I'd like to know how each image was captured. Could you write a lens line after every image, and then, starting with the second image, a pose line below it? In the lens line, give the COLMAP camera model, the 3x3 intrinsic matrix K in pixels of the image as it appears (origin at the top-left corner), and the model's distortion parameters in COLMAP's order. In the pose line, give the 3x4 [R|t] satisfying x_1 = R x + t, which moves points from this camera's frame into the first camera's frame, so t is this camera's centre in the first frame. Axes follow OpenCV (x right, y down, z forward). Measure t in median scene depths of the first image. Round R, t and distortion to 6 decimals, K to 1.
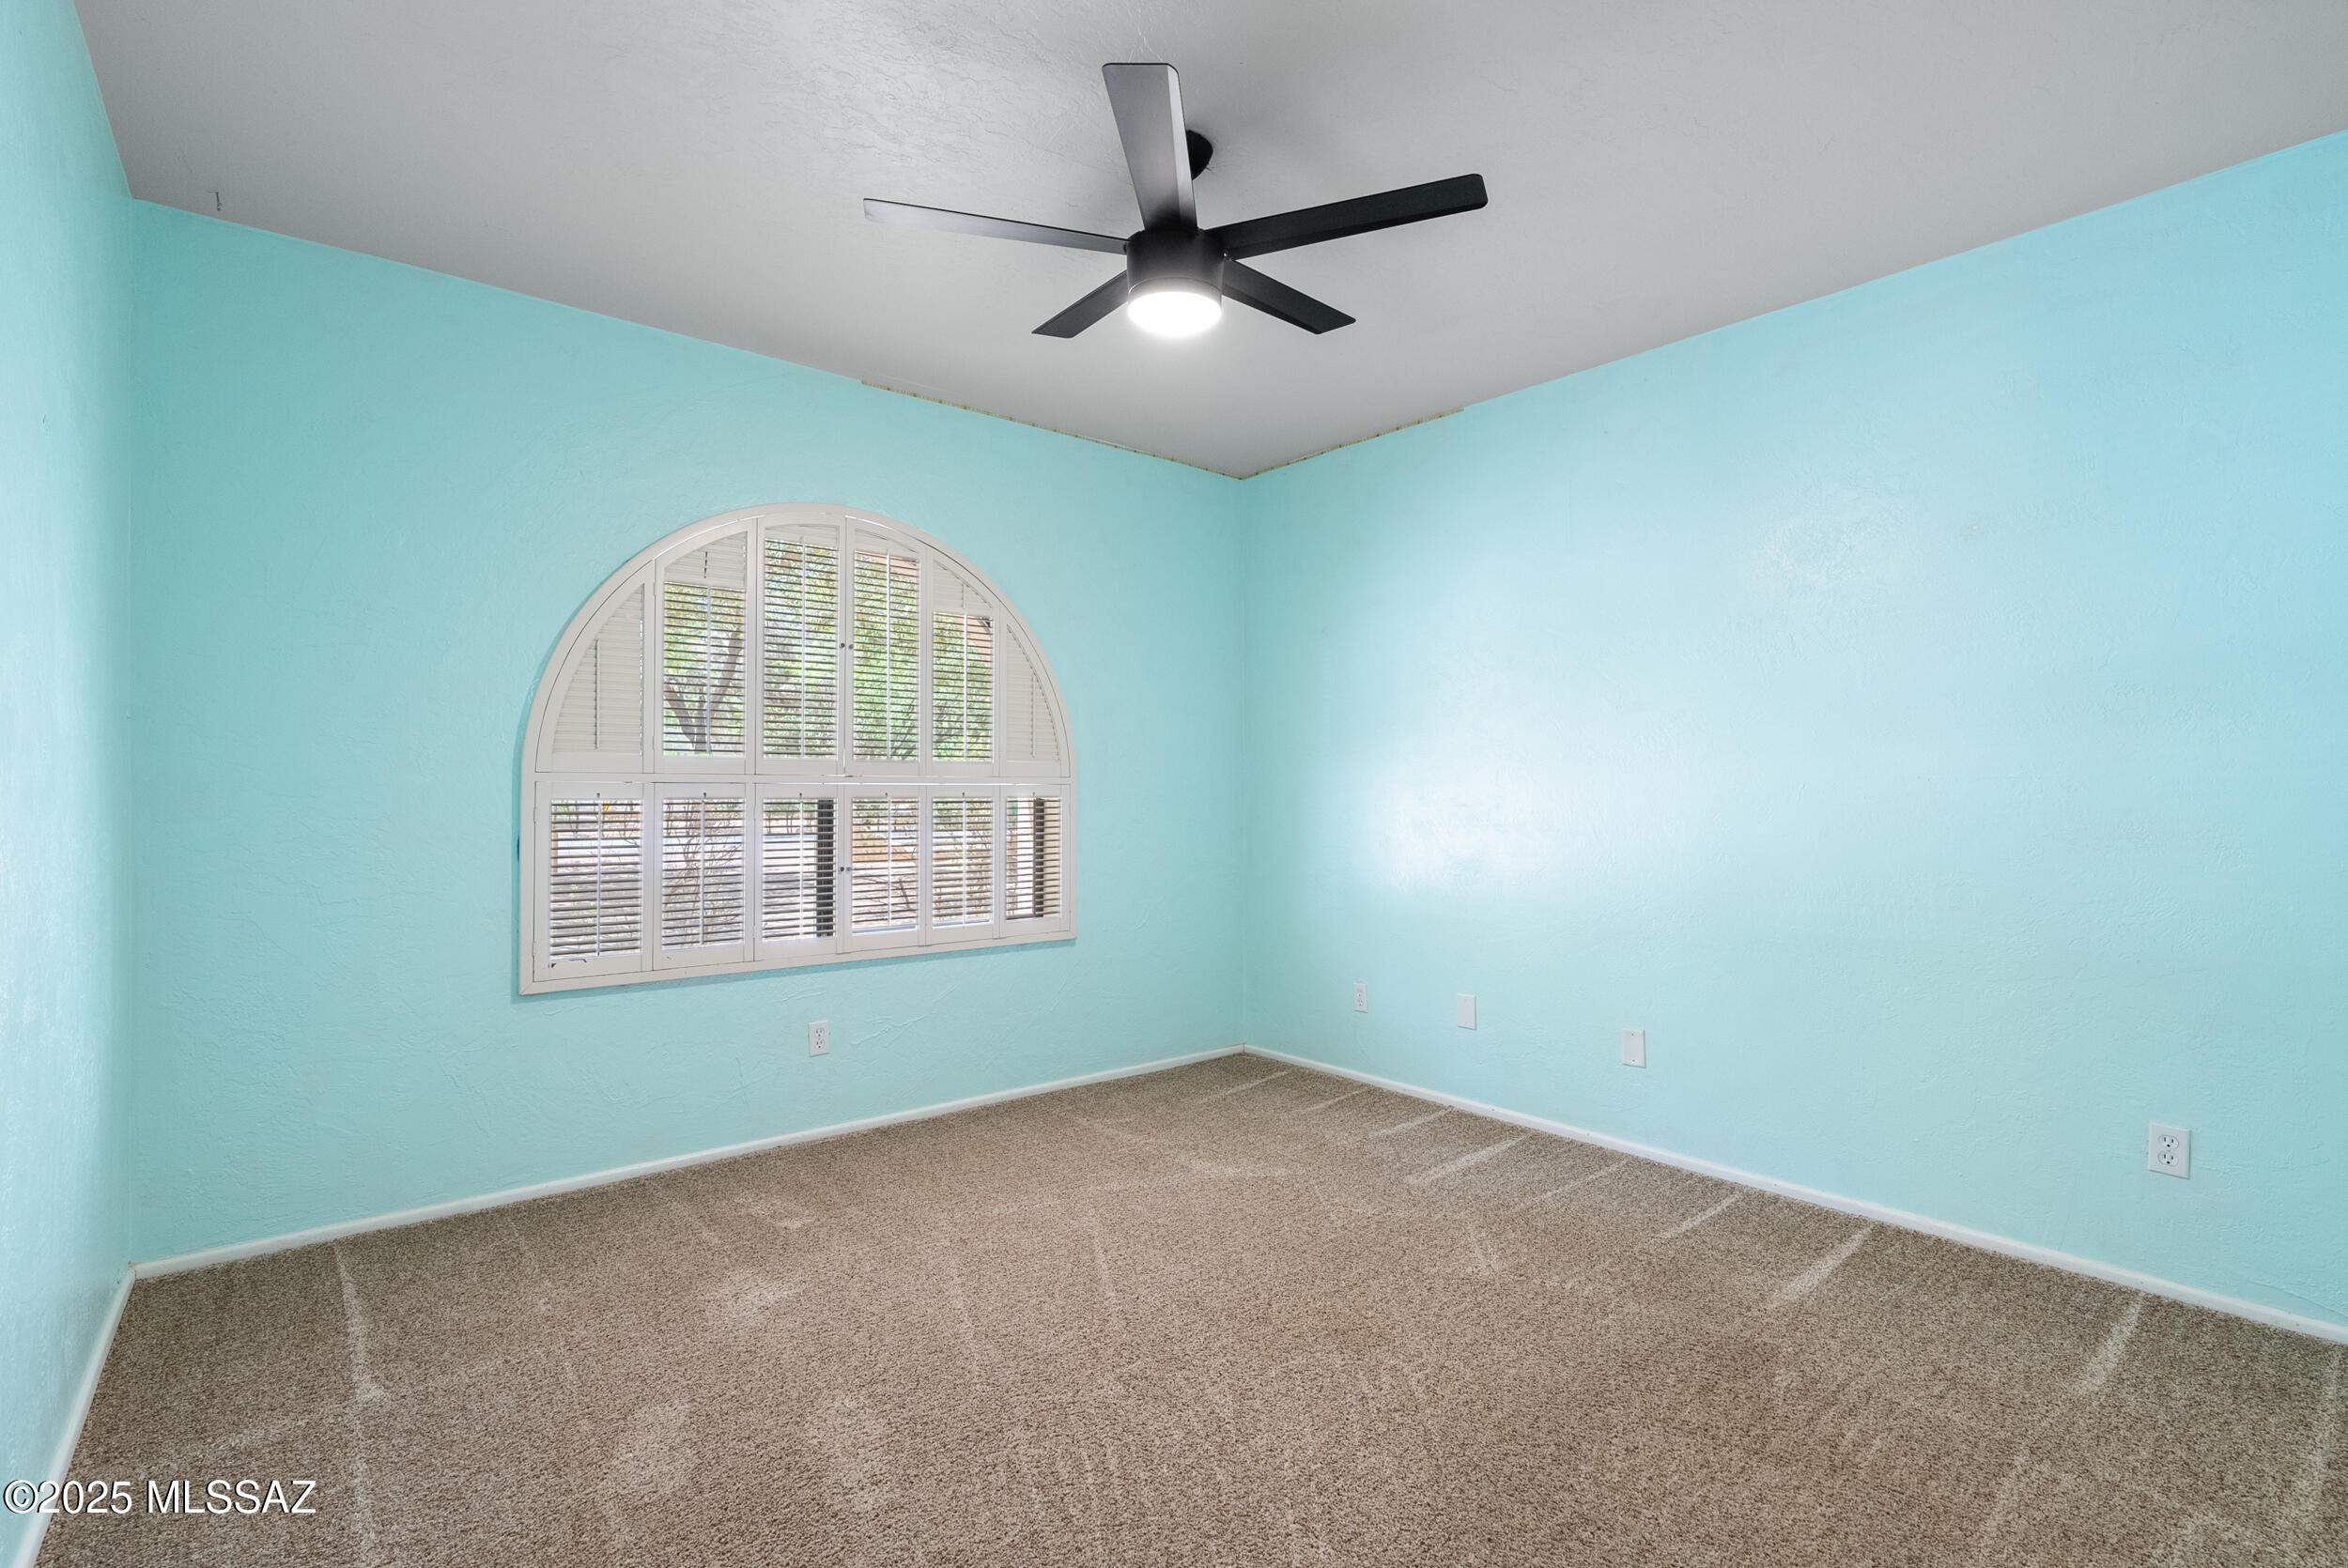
lens RADIAL K [[1074.1, 0, 1175.0], [0, 1074.1, 784.7], [0, 0, 1]] dist [-0.008917, 0.002648]
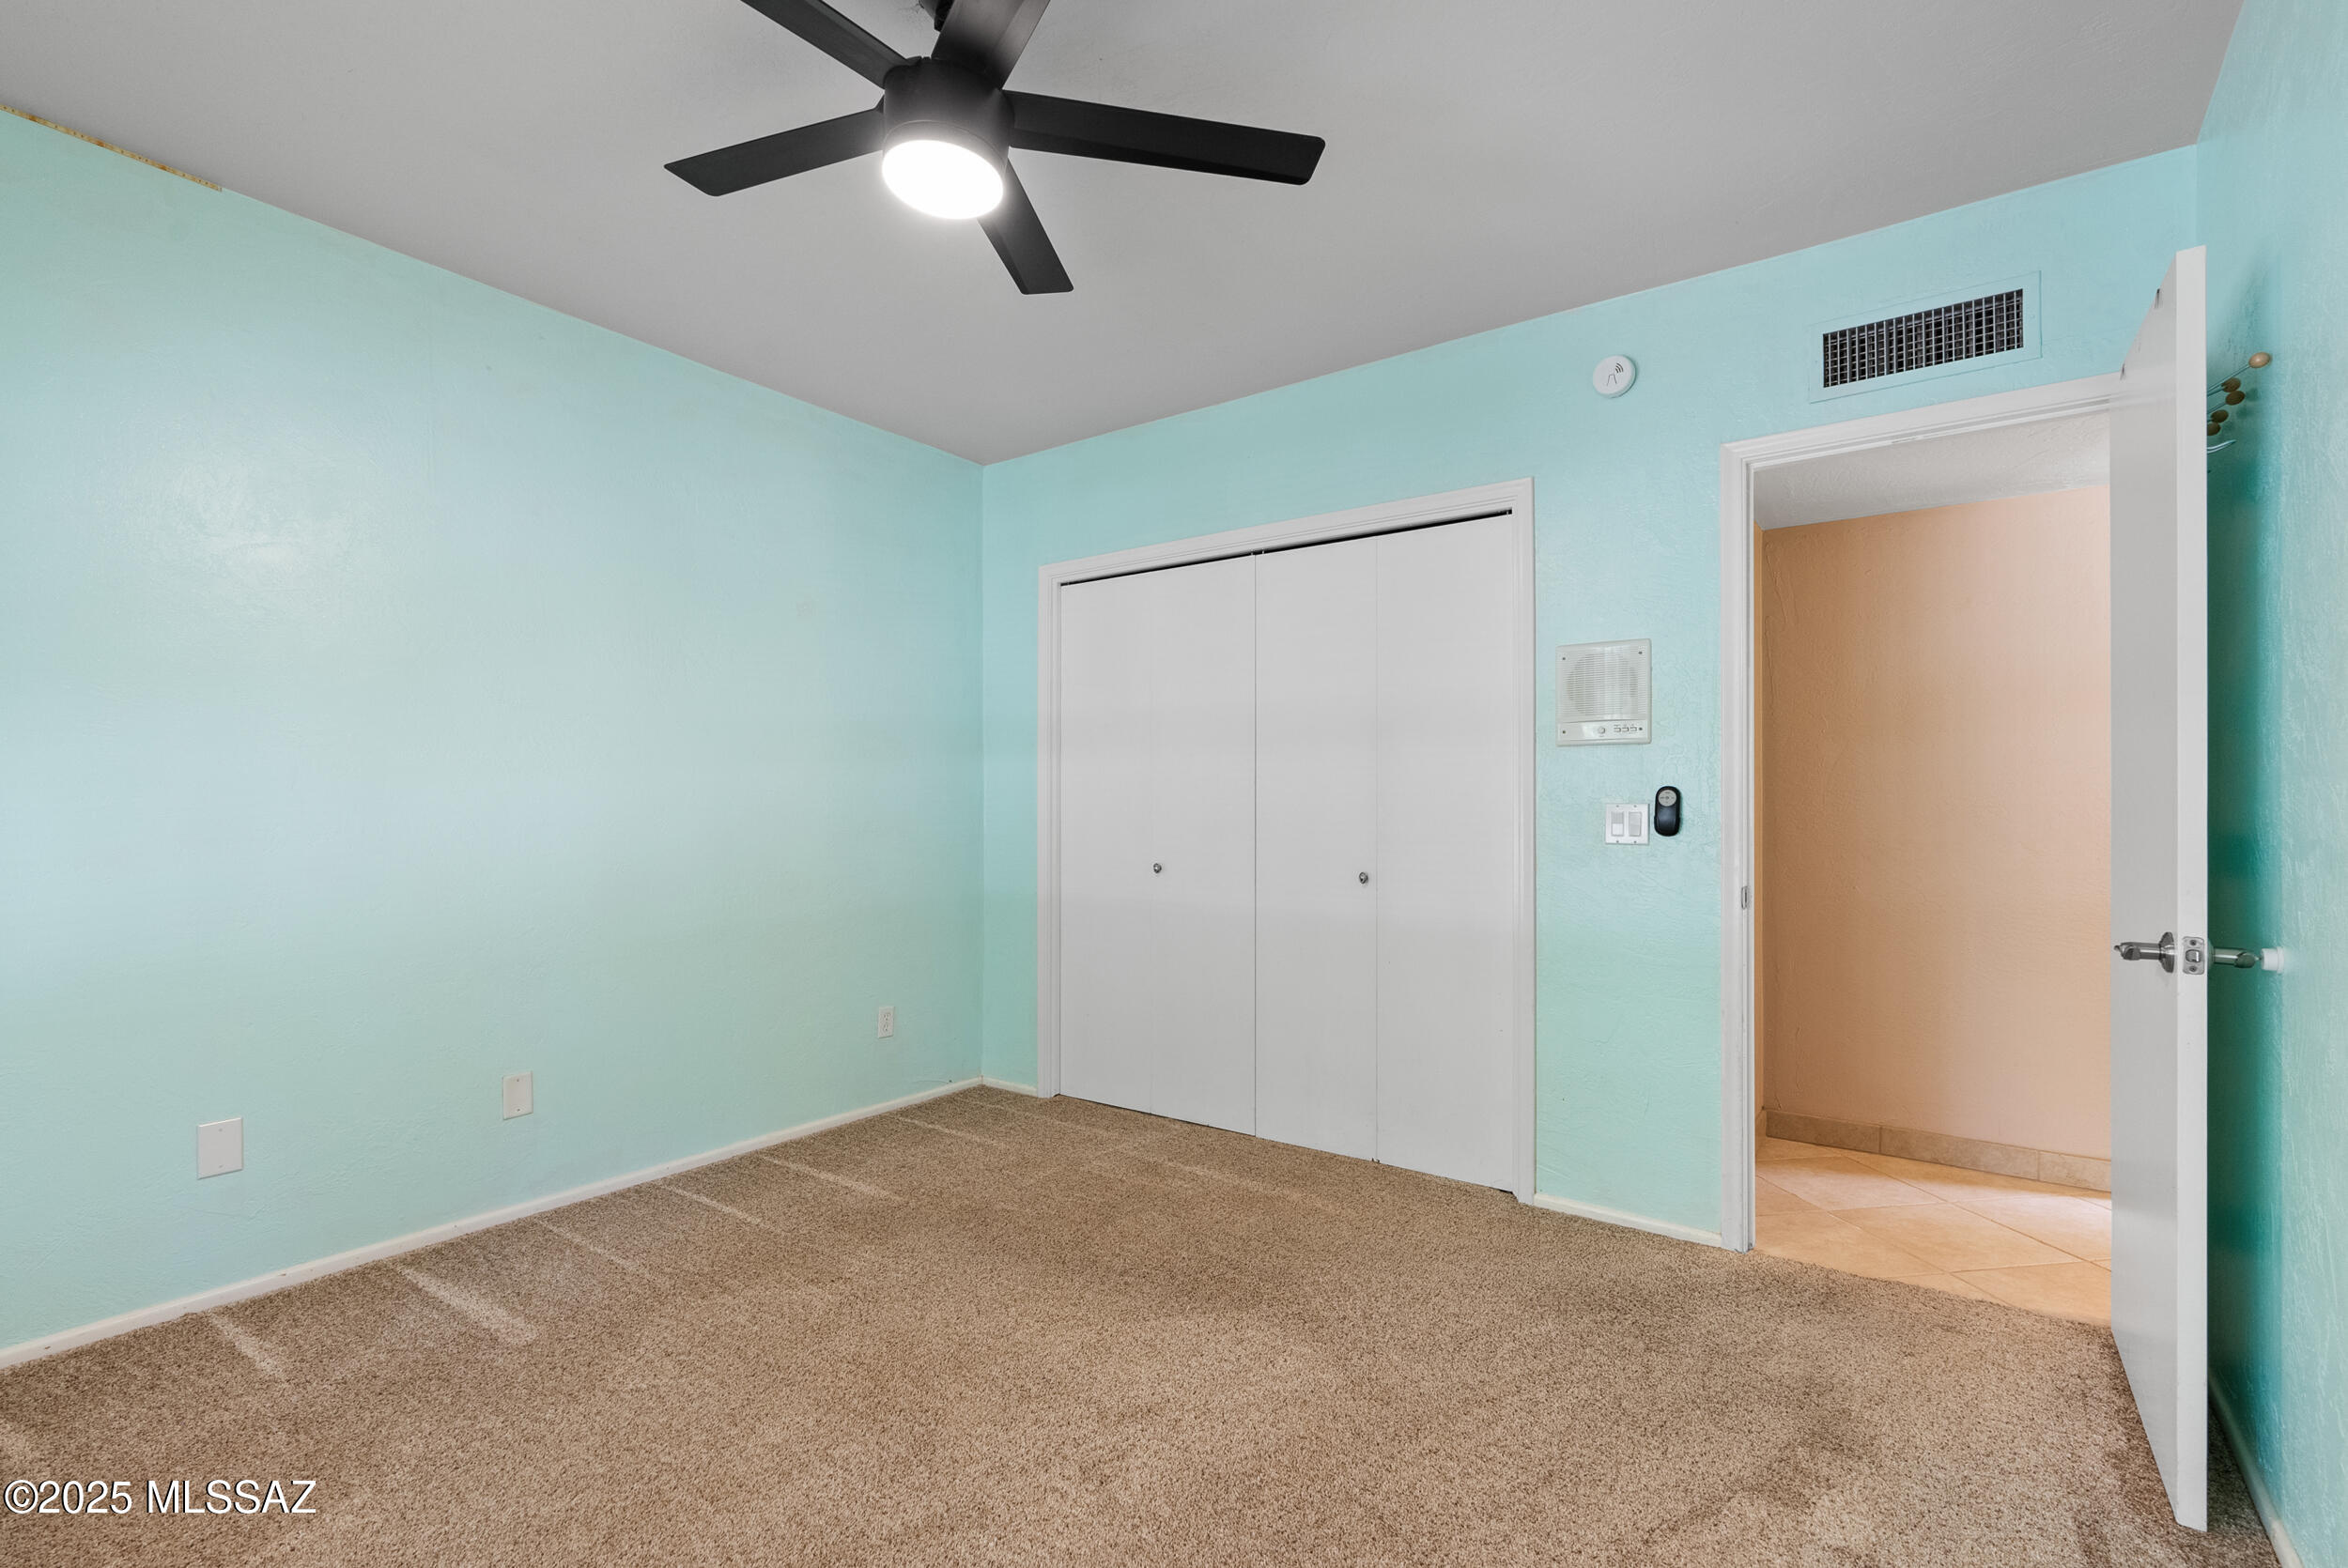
lens RADIAL K [[1074.1, 0, 1174.5], [0, 1074.1, 796.2], [0, 0, 1]] dist [-0.008917, 0.002648]
pose [[-0.240730, 0.007192, 0.970565, -0.555707], [-0.002802, 0.999963, -0.008105, 0.010667], [-0.970588, -0.004671, -0.240701, 0.717271]]
